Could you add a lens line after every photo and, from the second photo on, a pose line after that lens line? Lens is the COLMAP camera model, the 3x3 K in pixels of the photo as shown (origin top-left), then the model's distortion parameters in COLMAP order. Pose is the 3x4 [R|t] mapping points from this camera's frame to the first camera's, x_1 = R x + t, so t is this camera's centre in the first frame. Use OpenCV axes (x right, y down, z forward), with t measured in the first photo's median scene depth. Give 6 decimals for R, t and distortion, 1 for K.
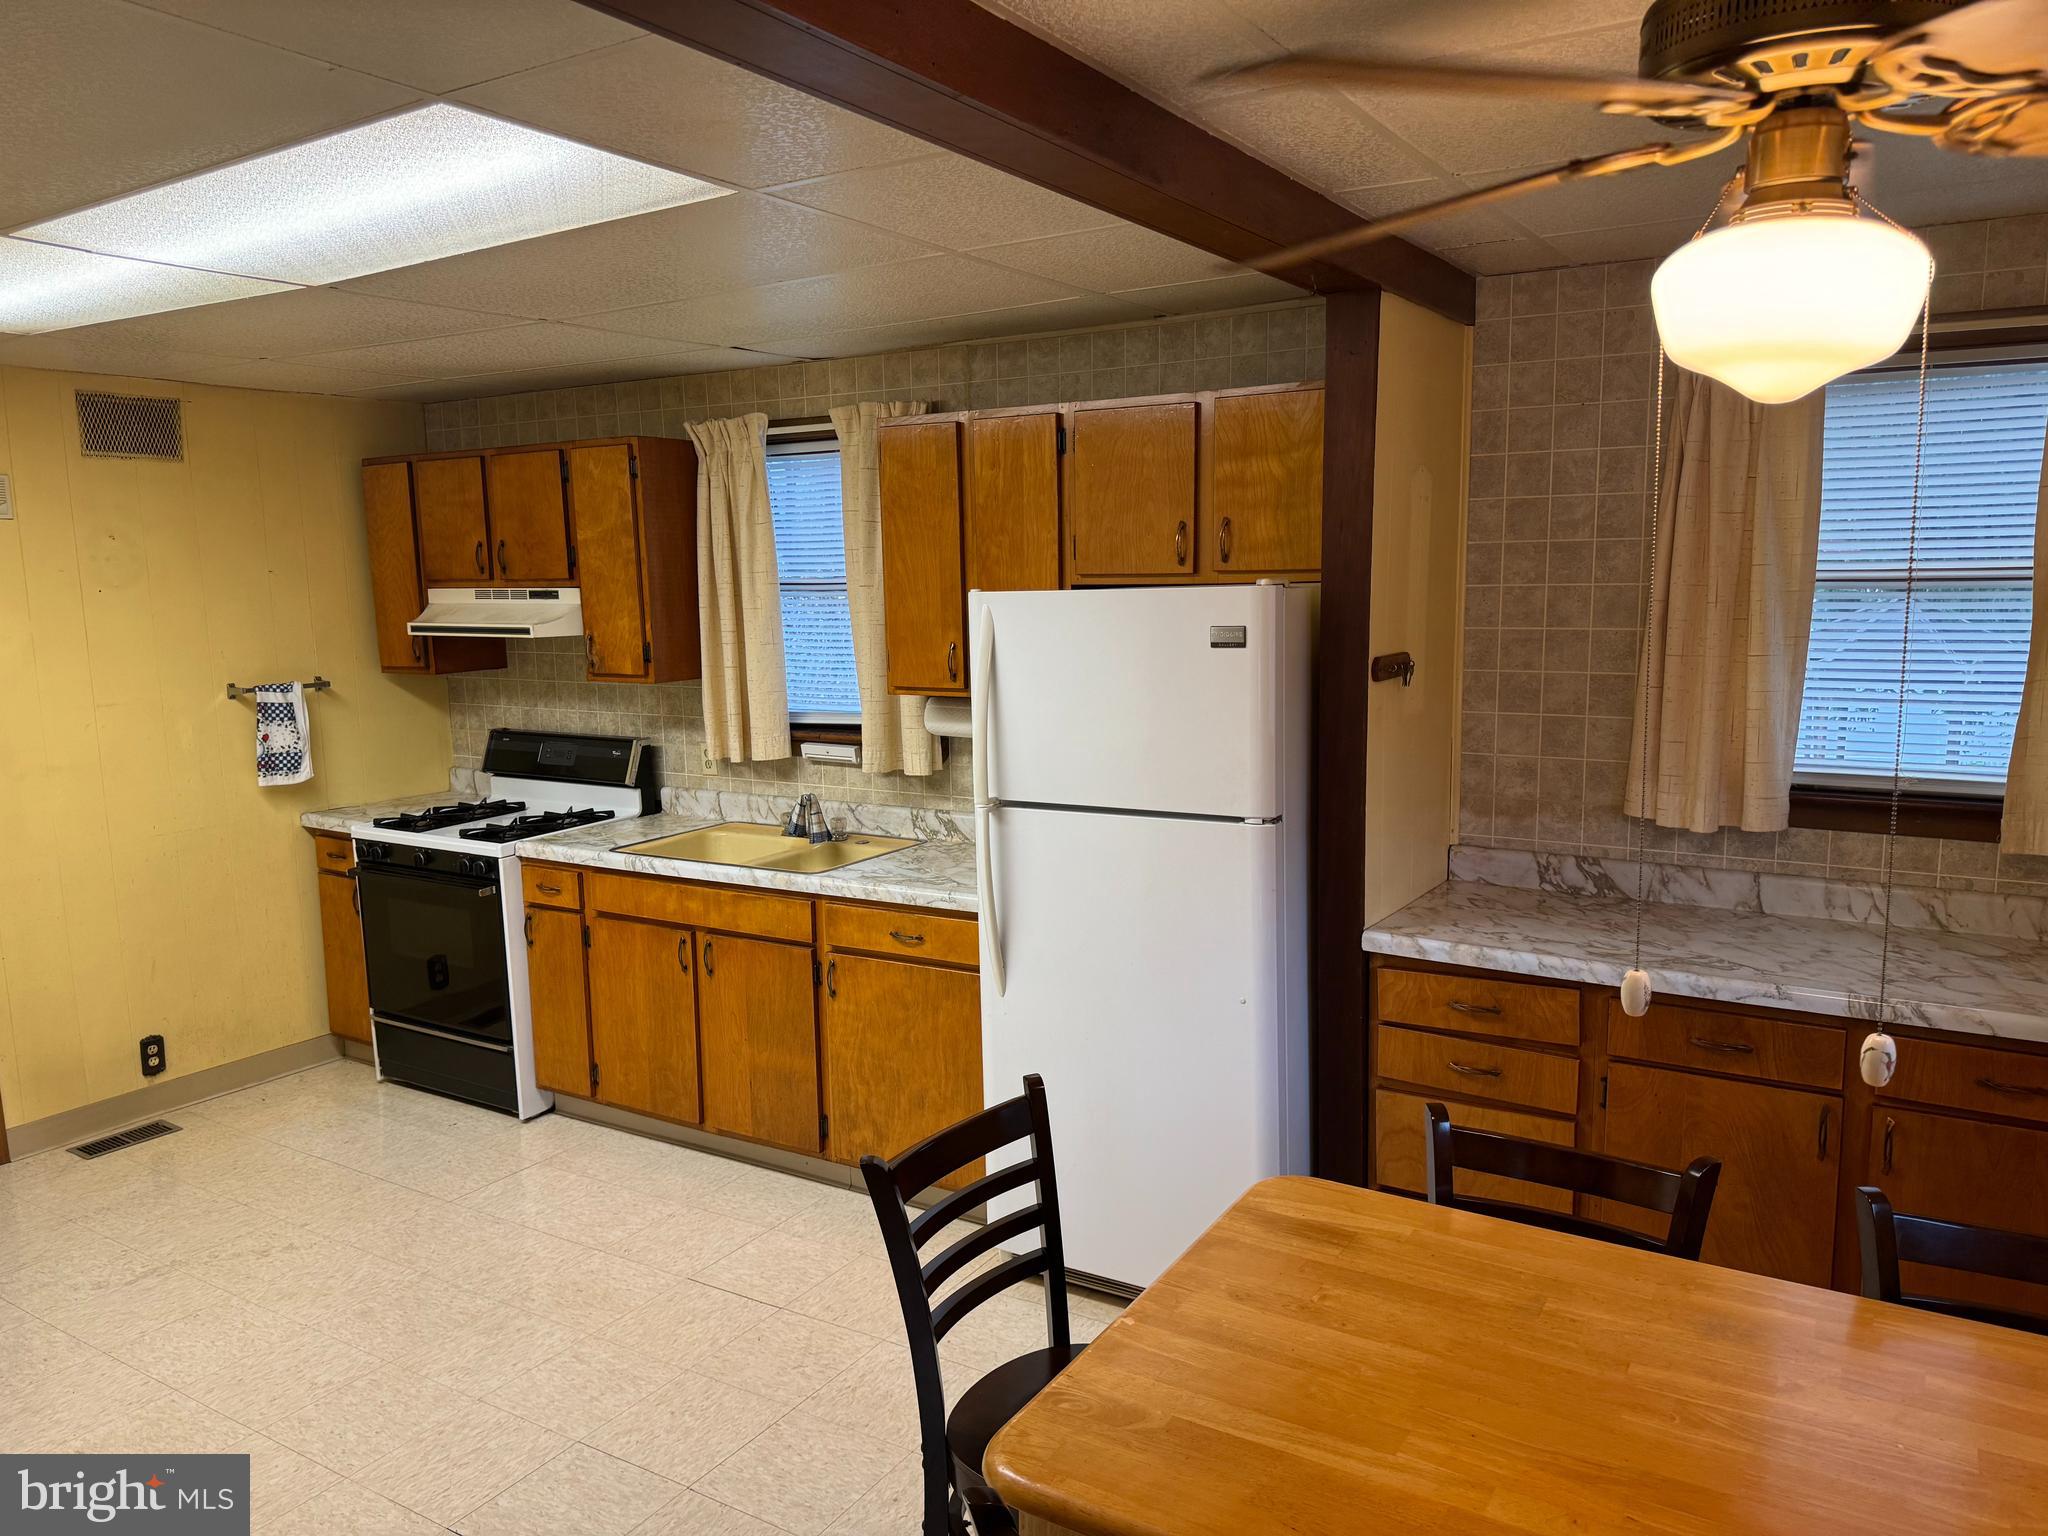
lens RADIAL K [[1442.7, 0, 1026.7], [0, 1442.7, 780.0], [0, 0, 1]] dist [0.102743, -0.139896]
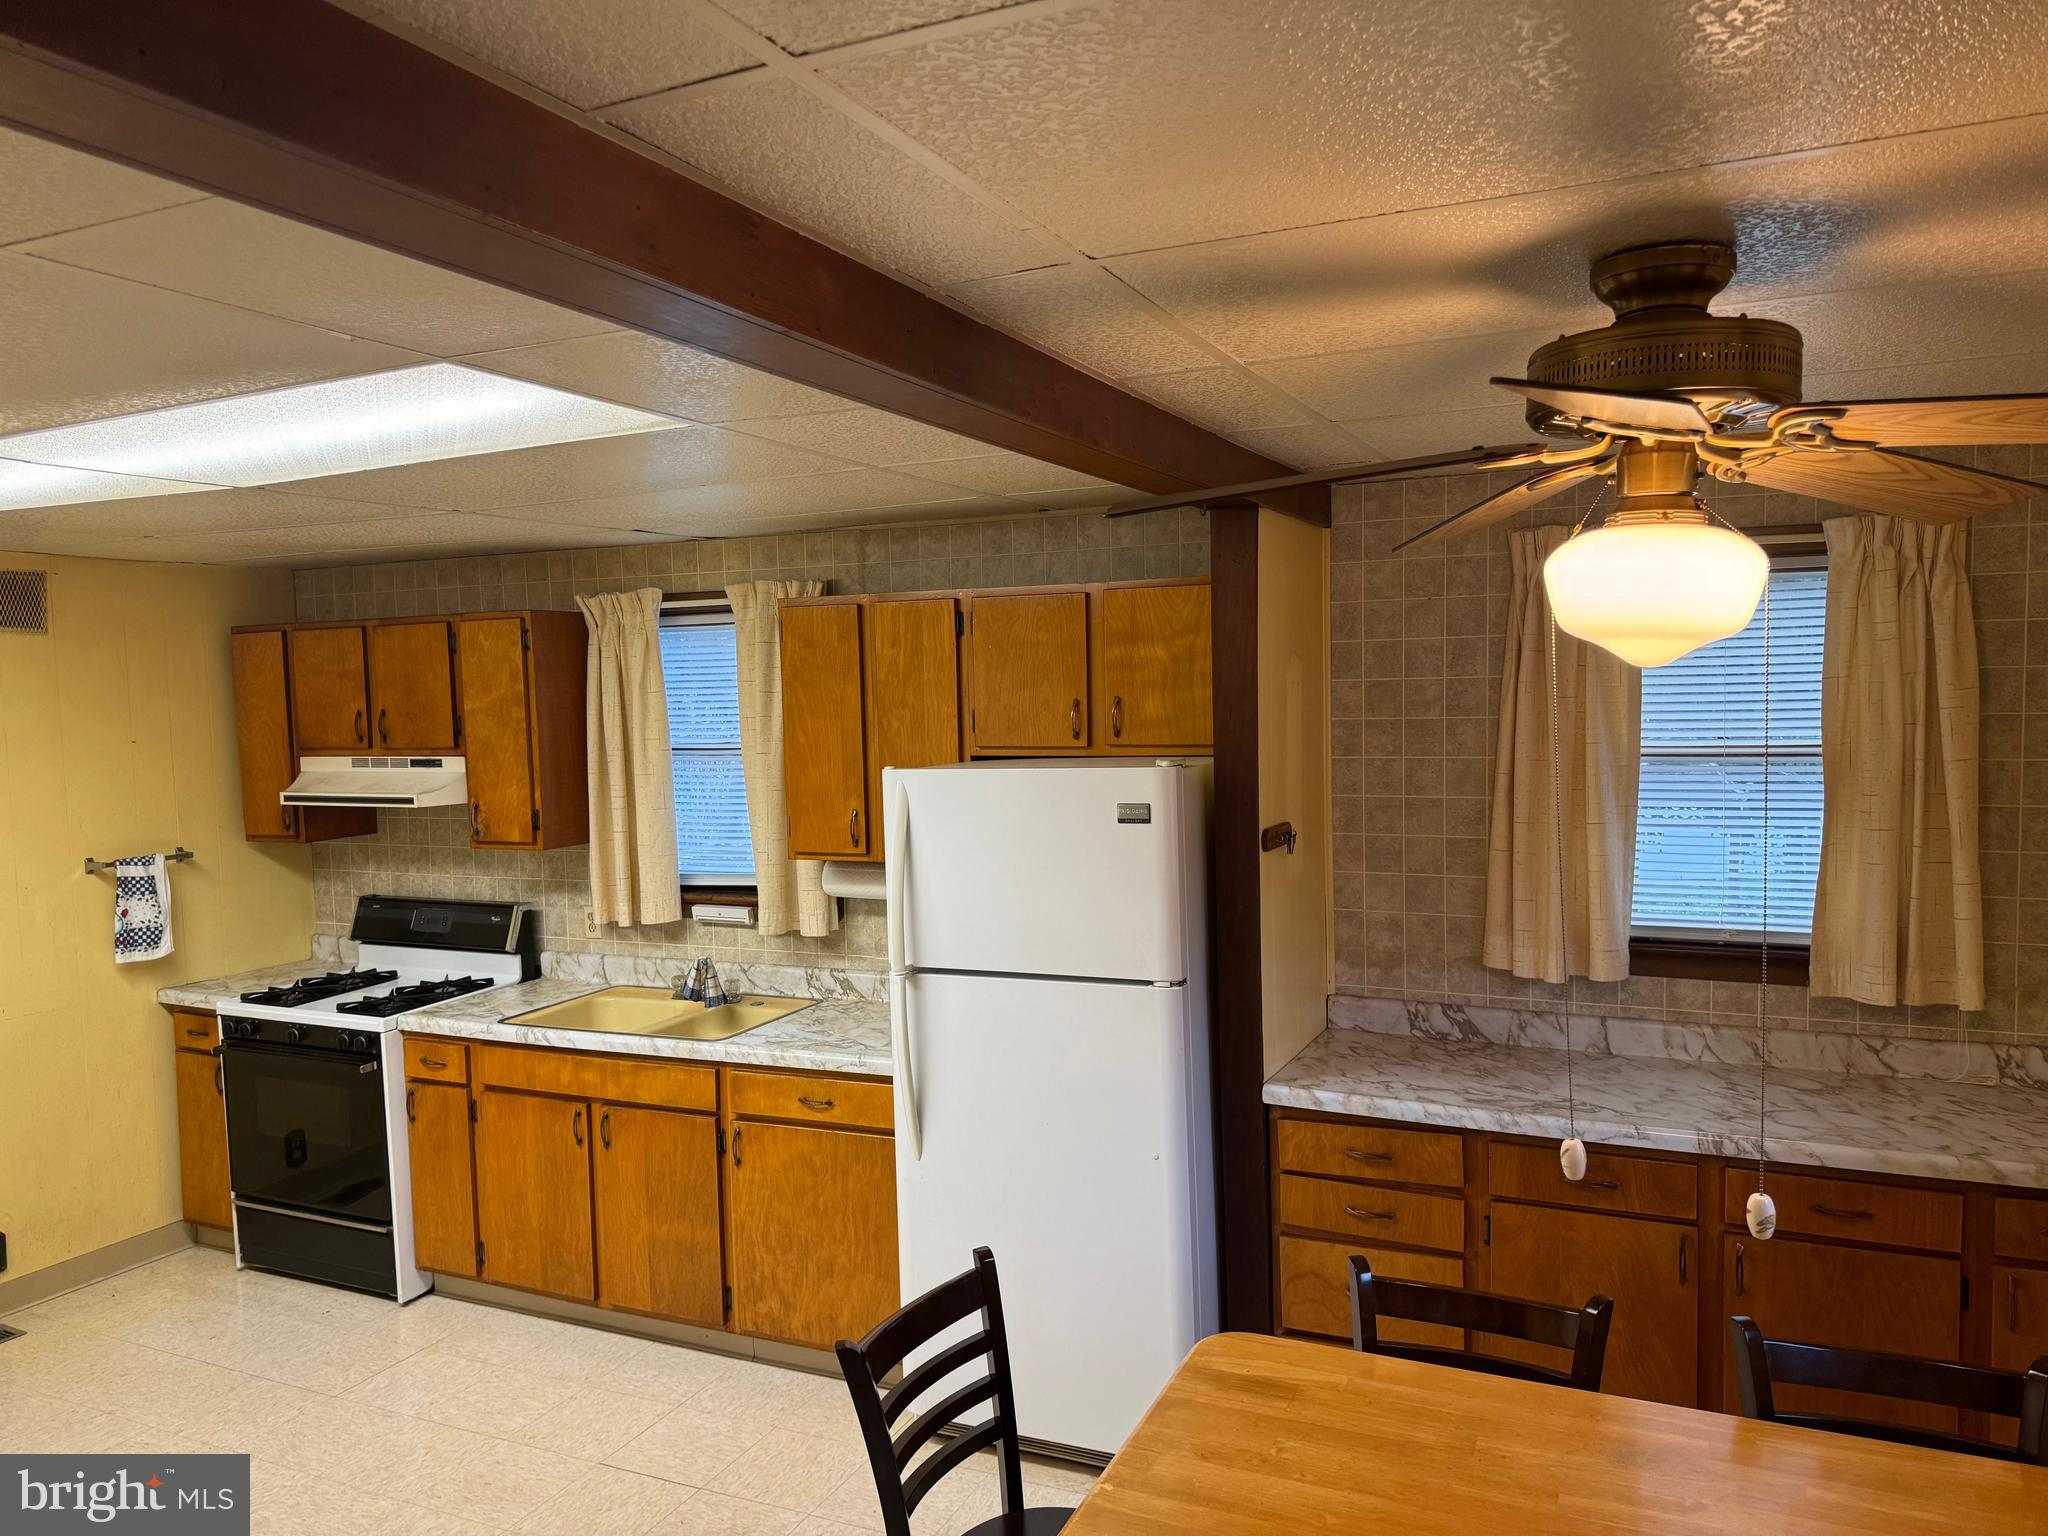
lens RADIAL K [[1448.4, 0, 1020.9], [0, 1448.4, 775.1], [0, 0, 1]] dist [0.118831, -0.200964]
pose [[0.993016, -0.013292, 0.117227, -0.054814], [0.023474, 0.996027, -0.085906, -0.028036], [-0.115620, 0.088058, 0.989383, -0.051712]]
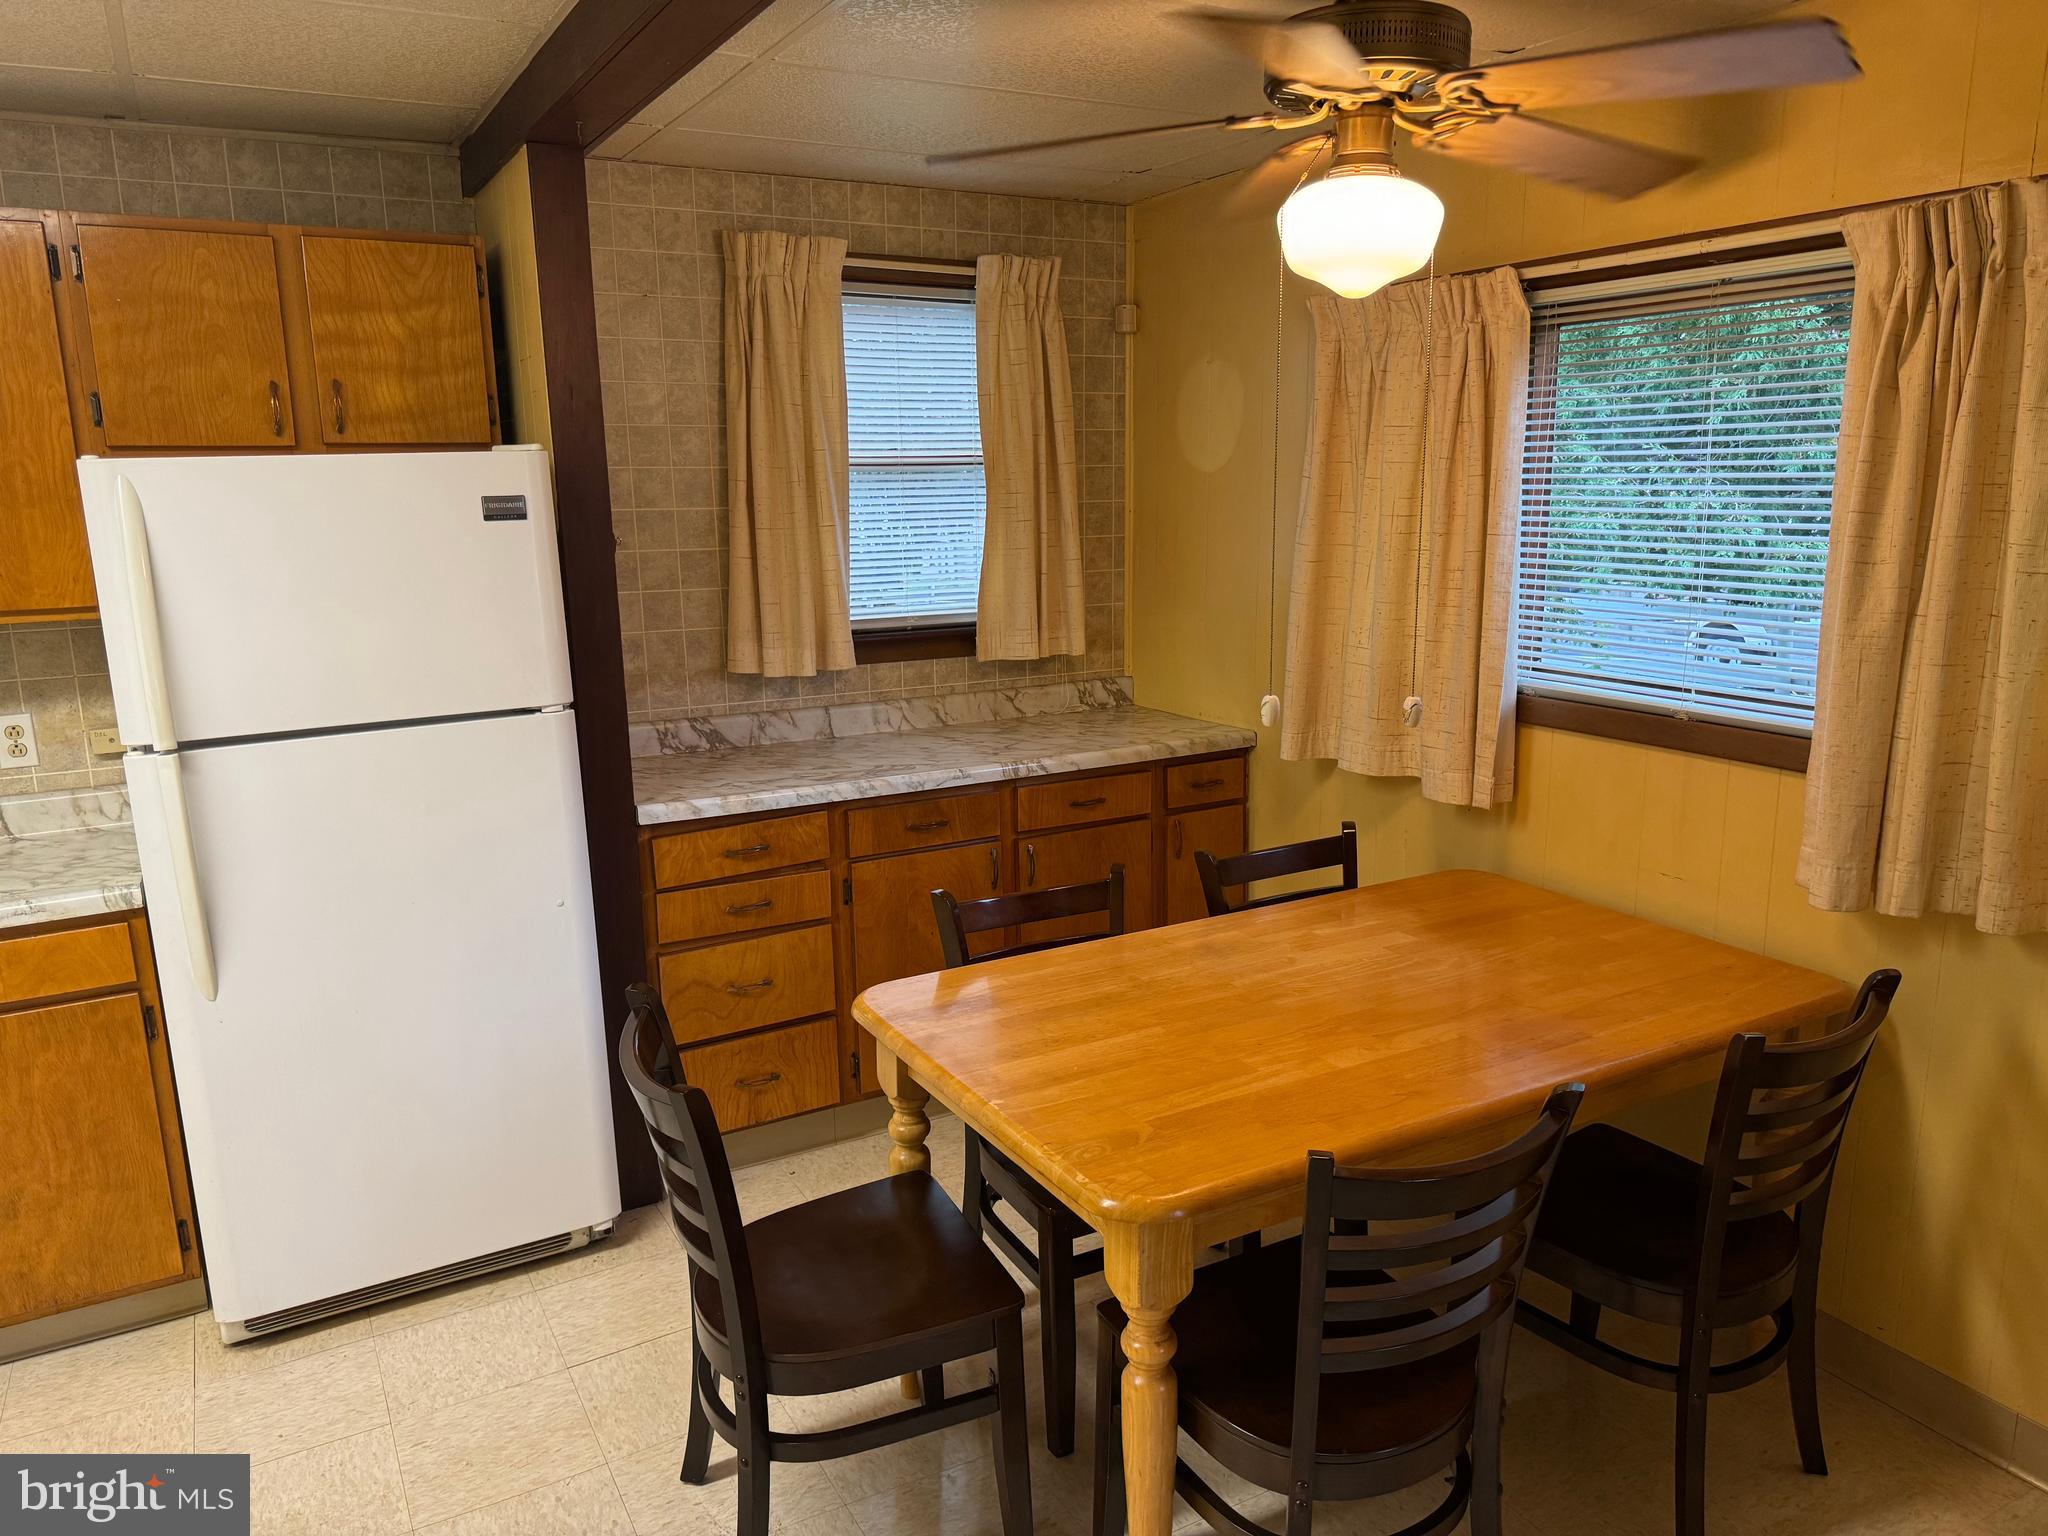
lens RADIAL K [[1442.7, 0, 1026.7], [0, 1442.7, 780.0], [0, 0, 1]] dist [0.102743, -0.139896]
pose [[0.488840, -0.169998, 0.855650, -0.393797], [0.140022, 0.983403, 0.115383, 0.006397], [-0.861063, 0.063406, 0.504530, 0.206210]]
